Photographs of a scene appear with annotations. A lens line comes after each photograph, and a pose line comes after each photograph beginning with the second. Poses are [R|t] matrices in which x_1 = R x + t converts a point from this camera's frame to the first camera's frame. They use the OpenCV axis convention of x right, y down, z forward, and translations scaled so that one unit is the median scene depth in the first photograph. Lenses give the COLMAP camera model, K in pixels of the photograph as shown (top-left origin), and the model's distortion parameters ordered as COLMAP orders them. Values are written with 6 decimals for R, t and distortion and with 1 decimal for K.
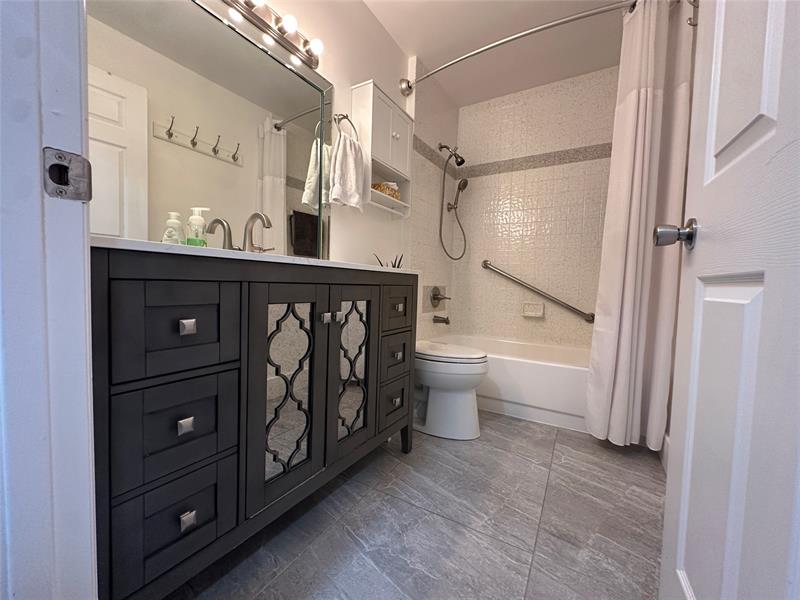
lens RADIAL K [[320.7, 0, 399.4], [0, 320.7, 299.1], [0, 0, 1]] dist [-0.003949, 0.000740]
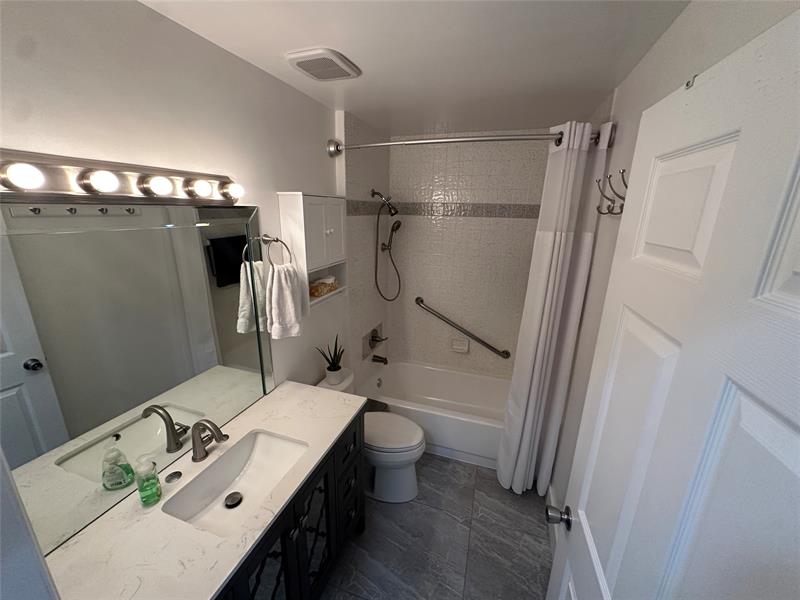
lens RADIAL K [[320.7, 0, 399.4], [0, 320.7, 299.1], [0, 0, 1]] dist [-0.003949, 0.000740]
pose [[0.976055, -0.069918, 0.205981, -0.022178], [0.021022, 0.972822, 0.230599, -0.604725], [-0.216506, -0.220748, 0.950997, 0.005979]]
